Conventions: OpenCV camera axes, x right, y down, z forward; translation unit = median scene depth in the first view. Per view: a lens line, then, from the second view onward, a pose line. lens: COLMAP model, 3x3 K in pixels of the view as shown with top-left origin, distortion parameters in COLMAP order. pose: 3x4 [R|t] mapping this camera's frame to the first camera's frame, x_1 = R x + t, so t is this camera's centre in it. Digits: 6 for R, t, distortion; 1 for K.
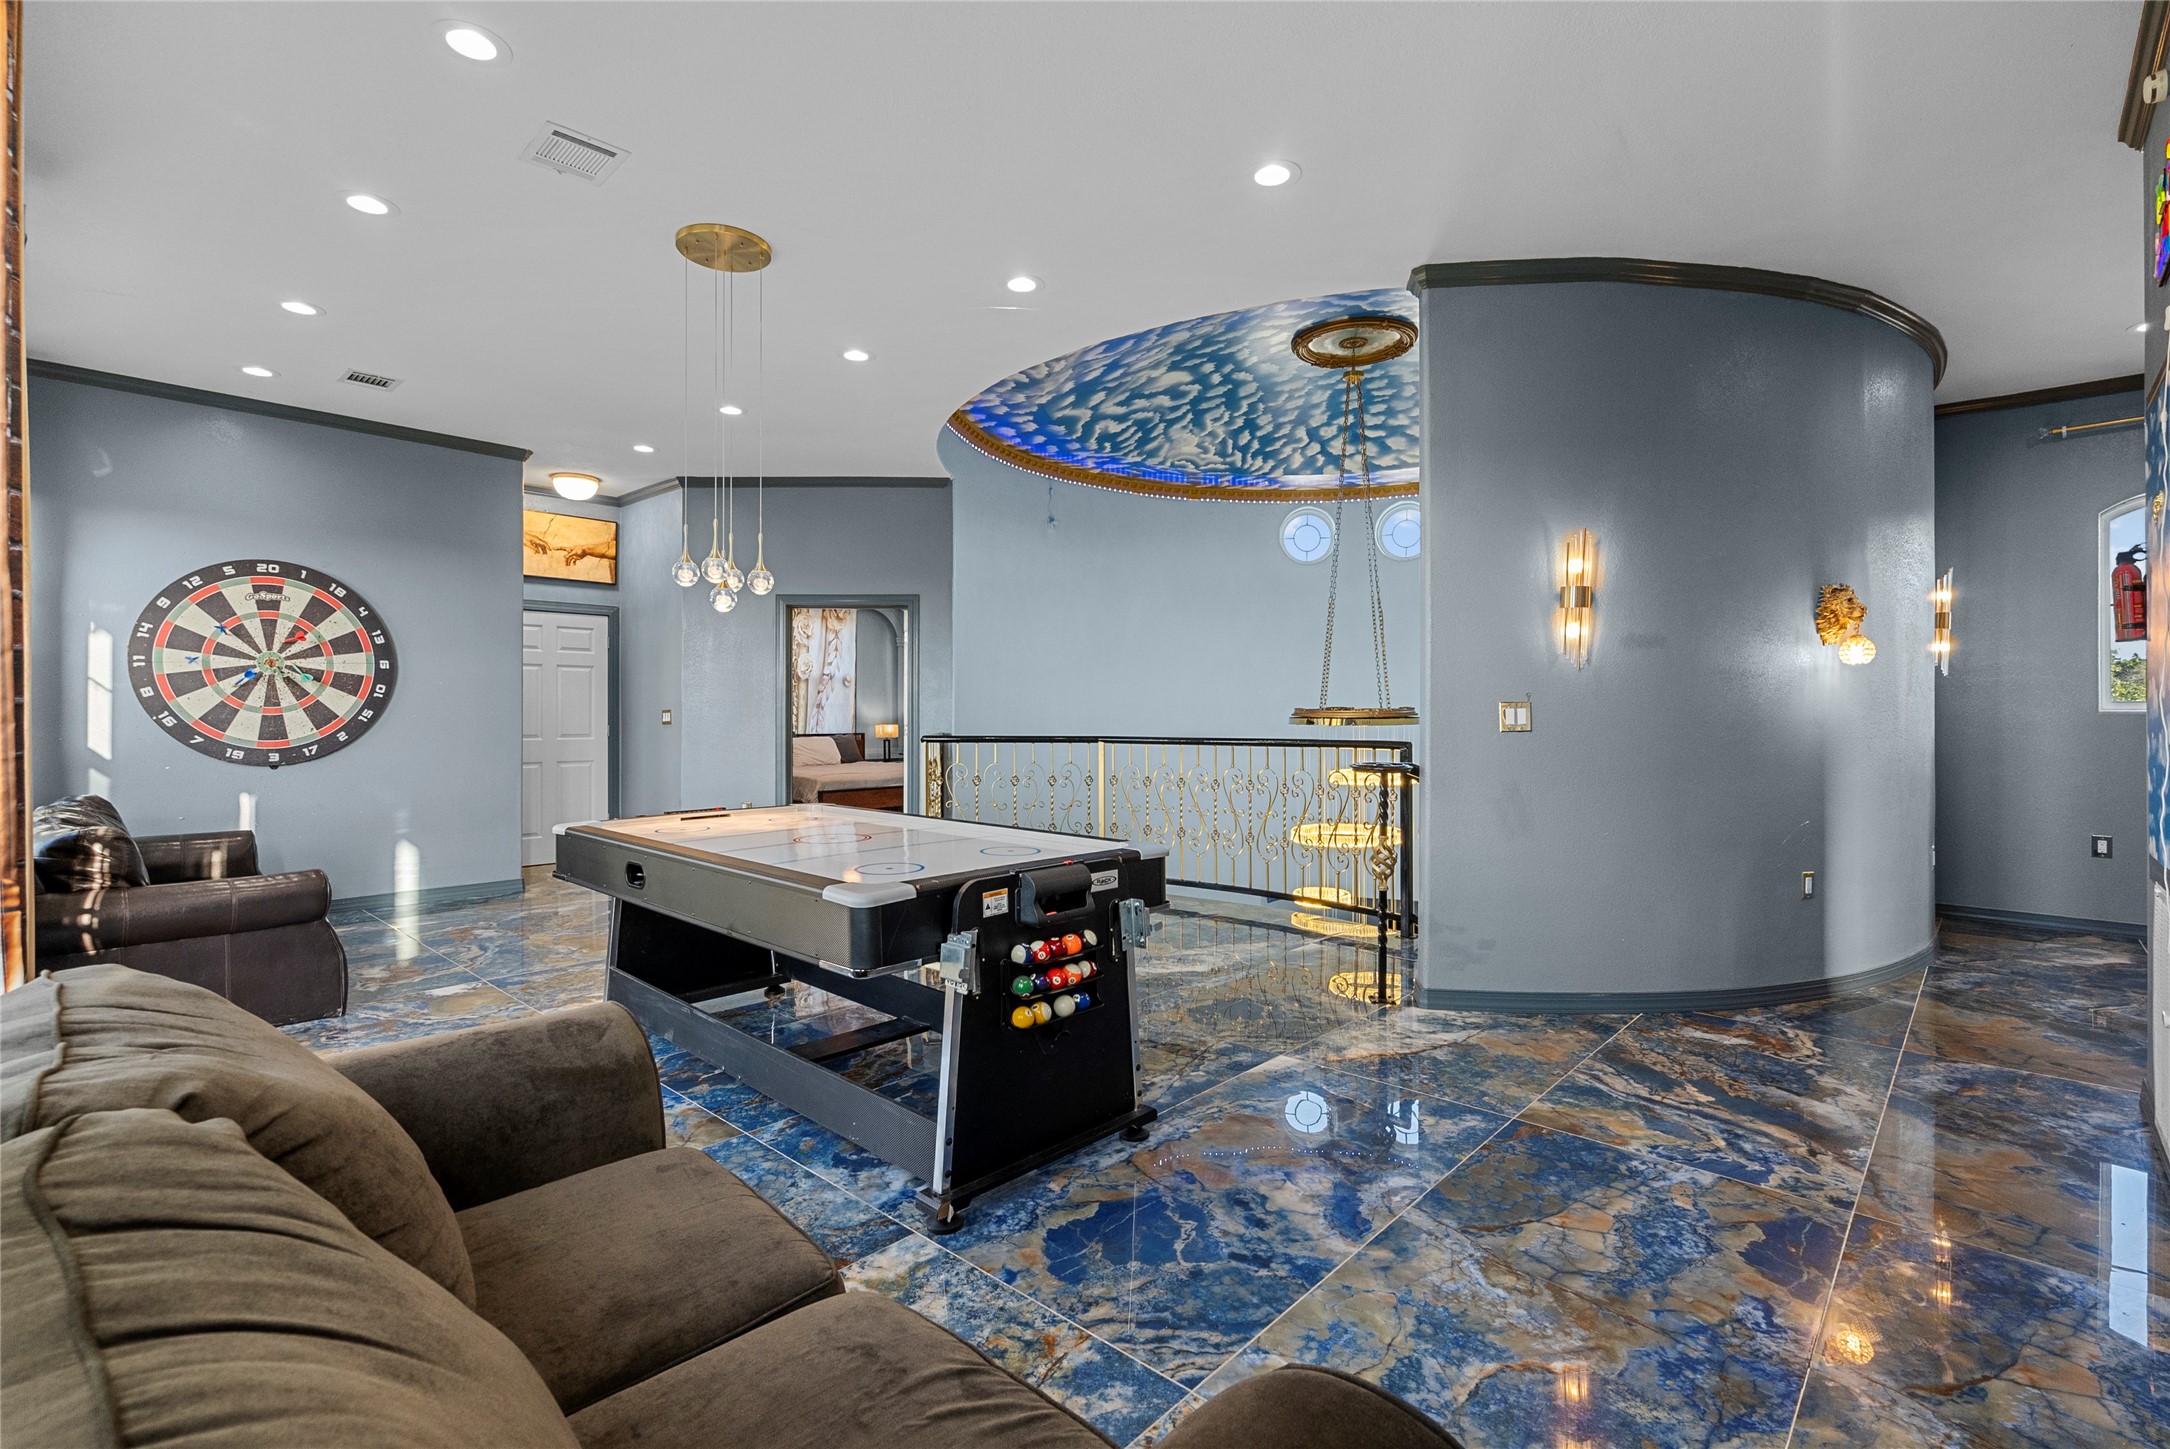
lens RADIAL K [[989.2, 0, 1064.5], [0, 989.2, 721.2], [0, 0, 1]] dist [-0.009875, 0.000303]
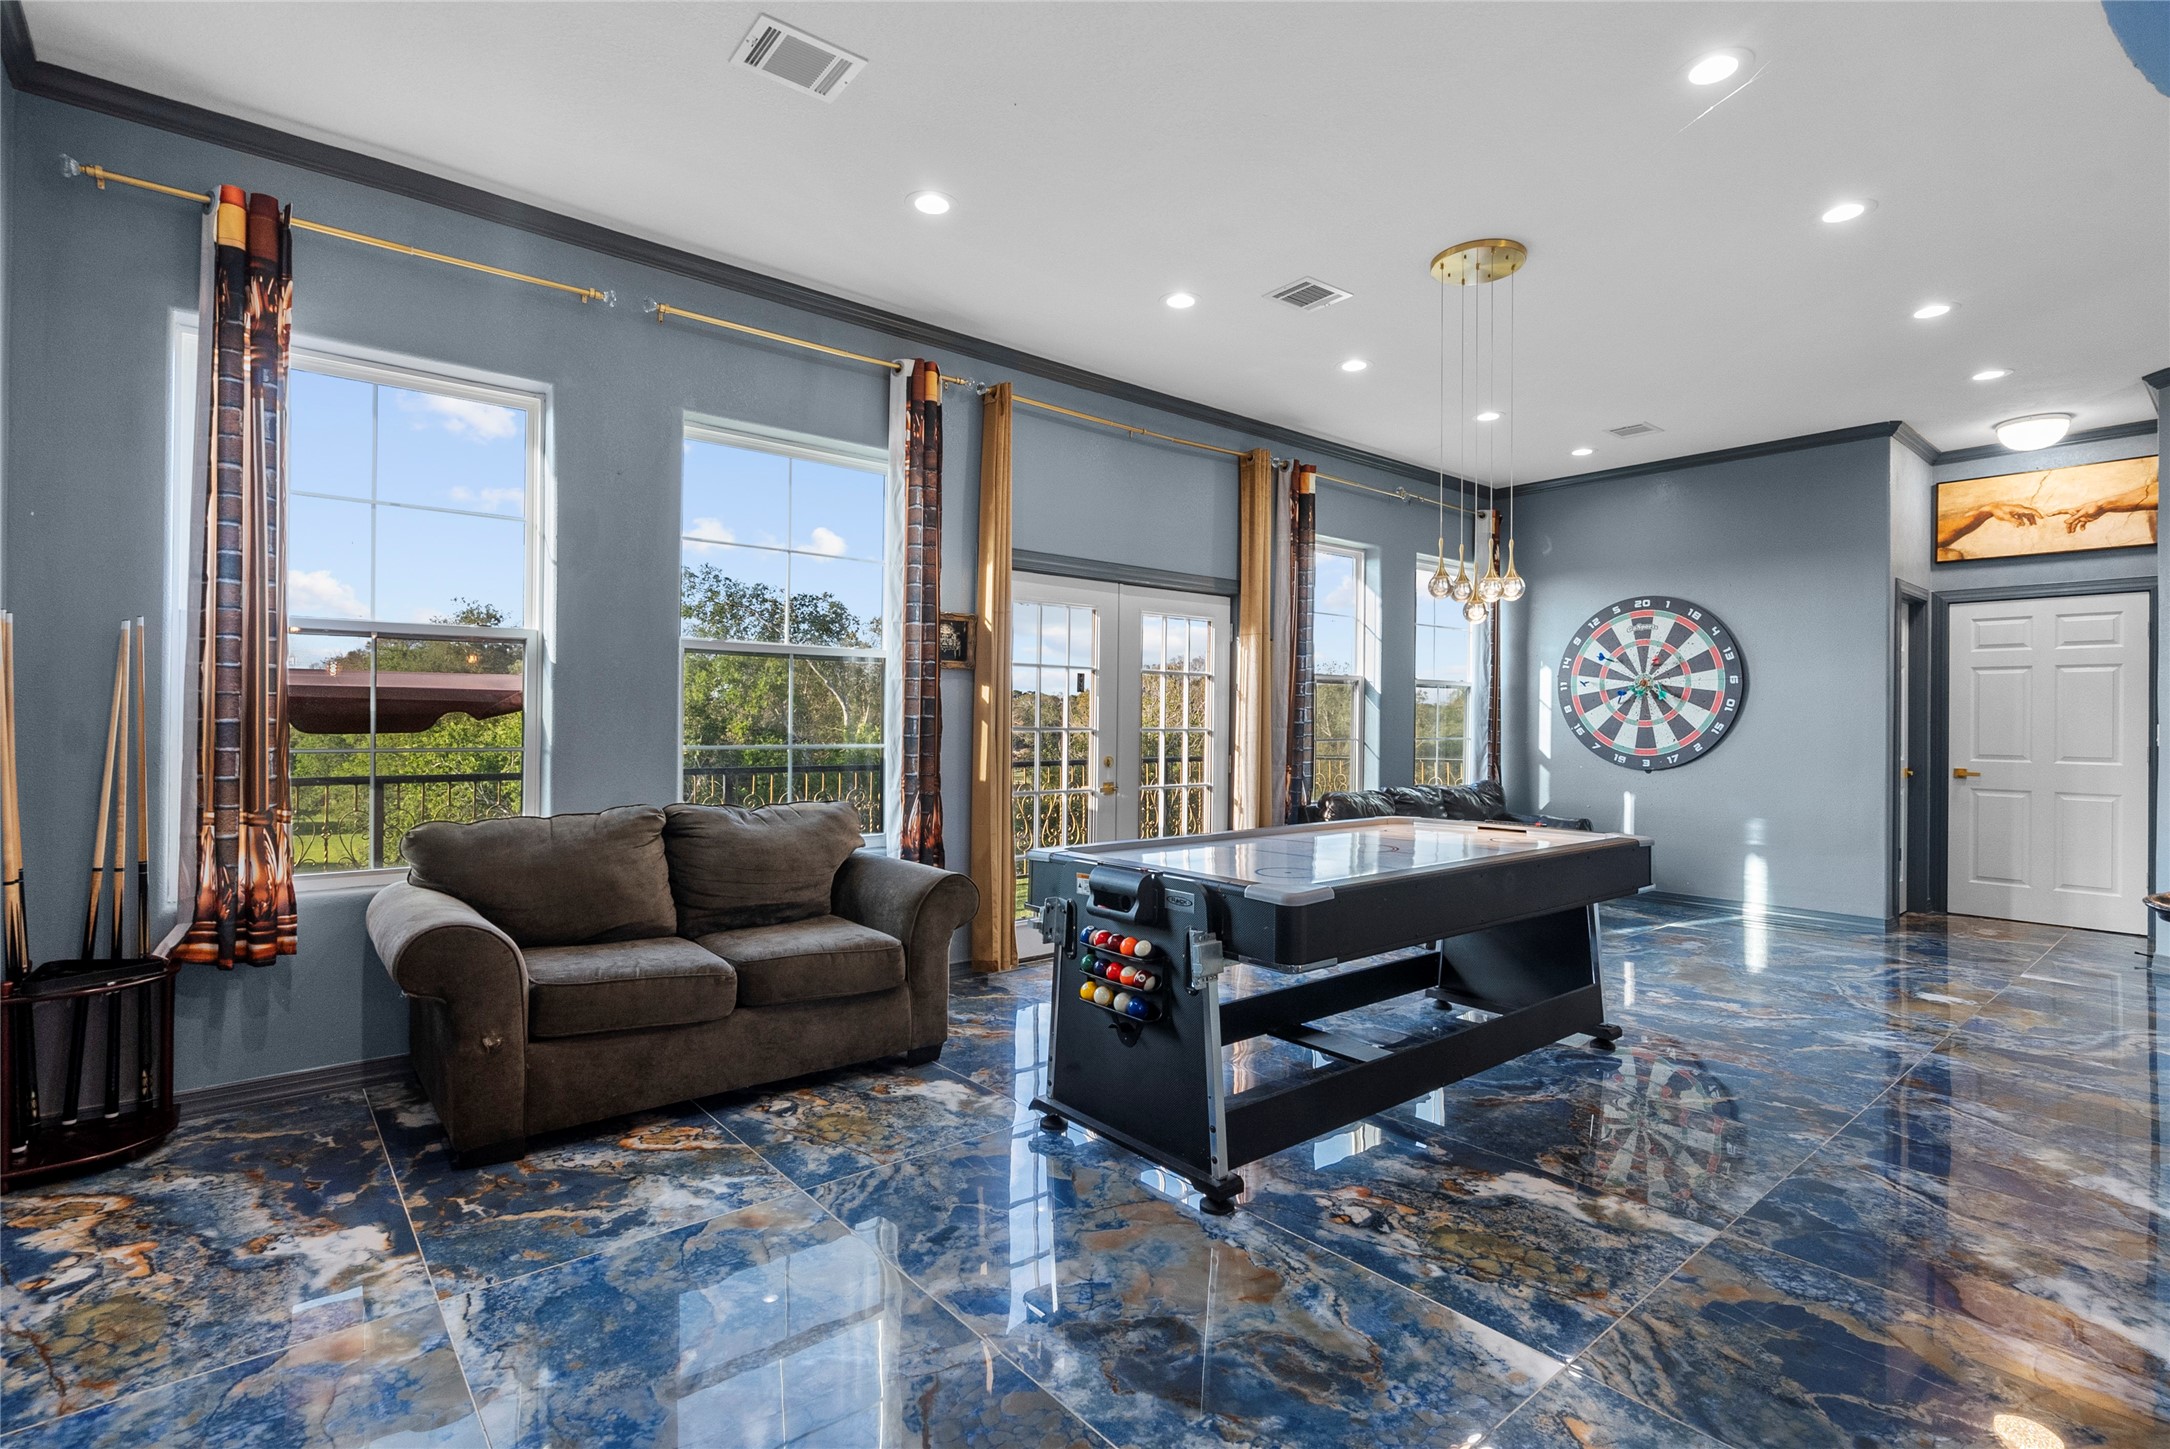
lens RADIAL K [[989.2, 0, 1075.3], [0, 989.2, 719.1], [0, 0, 1]] dist [-0.009875, 0.000303]
pose [[-0.110124, -0.003457, -0.993912, 0.445905], [-0.014073, 0.999899, -0.001918, -0.004179], [0.993818, 0.013776, -0.110162, 0.451866]]
